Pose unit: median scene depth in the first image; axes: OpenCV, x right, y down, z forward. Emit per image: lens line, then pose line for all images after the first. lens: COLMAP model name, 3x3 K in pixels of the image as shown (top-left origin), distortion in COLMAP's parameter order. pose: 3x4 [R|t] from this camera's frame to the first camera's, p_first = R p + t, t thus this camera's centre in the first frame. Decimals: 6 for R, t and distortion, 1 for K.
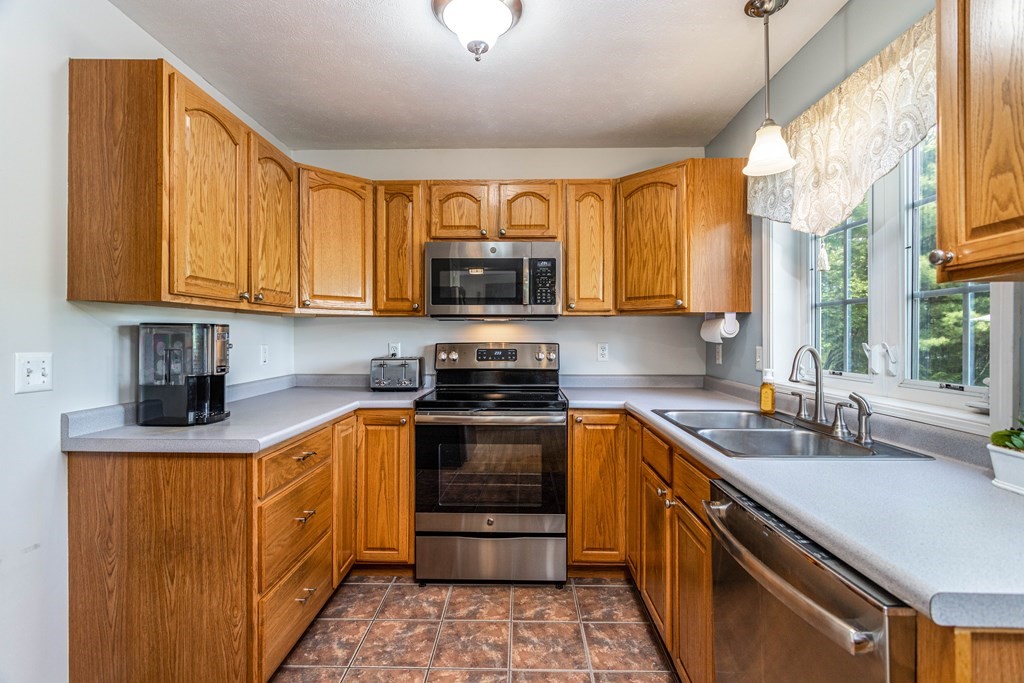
lens RADIAL K [[494.9, 0, 503.8], [0, 494.9, 337.1], [0, 0, 1]] dist [0.001228, -0.000150]
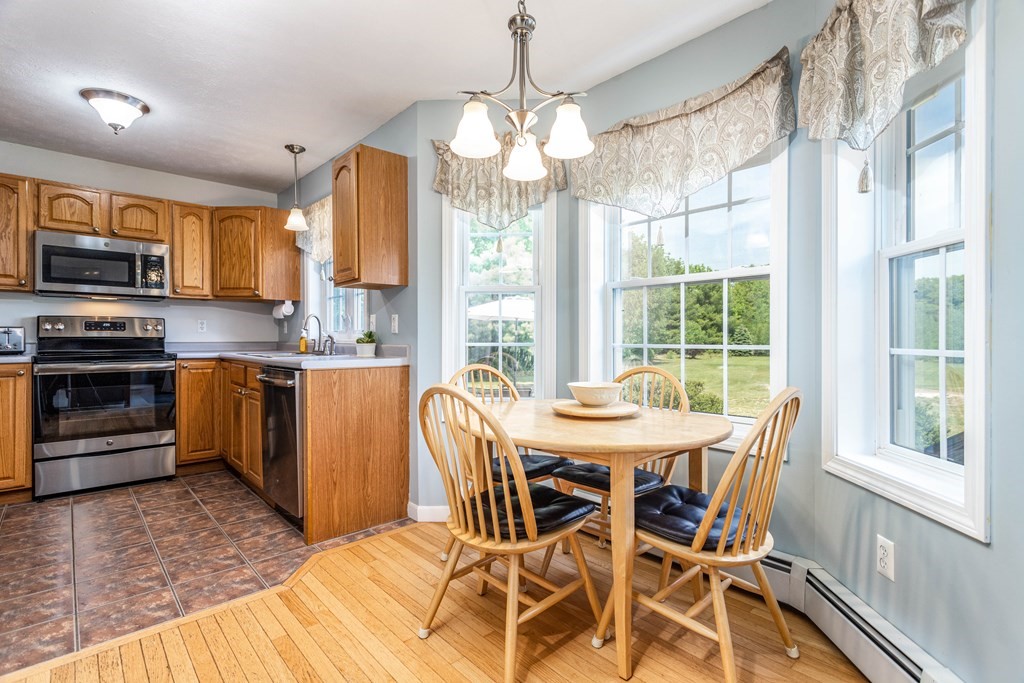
lens RADIAL K [[494.9, 0, 507.1], [0, 494.9, 342.0], [0, 0, 1]] dist [0.001228, -0.000150]
pose [[0.723640, -0.004359, 0.690164, -0.158929], [-0.002812, 0.999953, 0.009264, 0.067818], [-0.690172, -0.008645, 0.723594, -0.683032]]
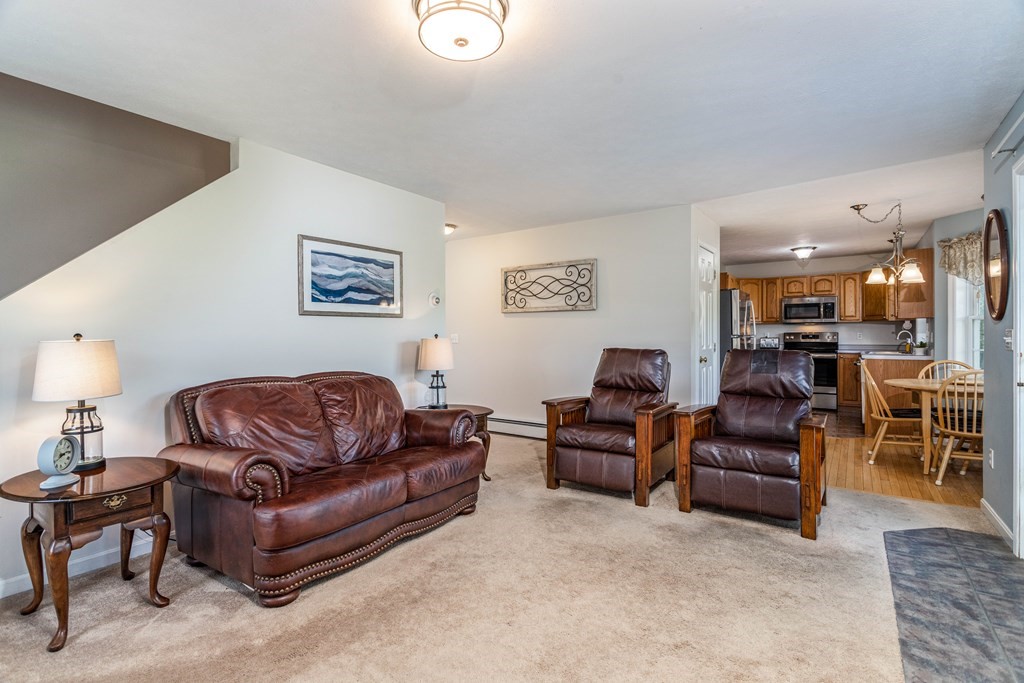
lens RADIAL K [[494.9, 0, 501.4], [0, 494.9, 339.0], [0, 0, 1]] dist [0.001228, -0.000150]
pose [[0.831905, -0.003573, -0.554906, 0.089567], [0.009973, 0.999914, 0.008513, 0.009017], [0.554828, -0.012616, 0.831870, -2.392793]]
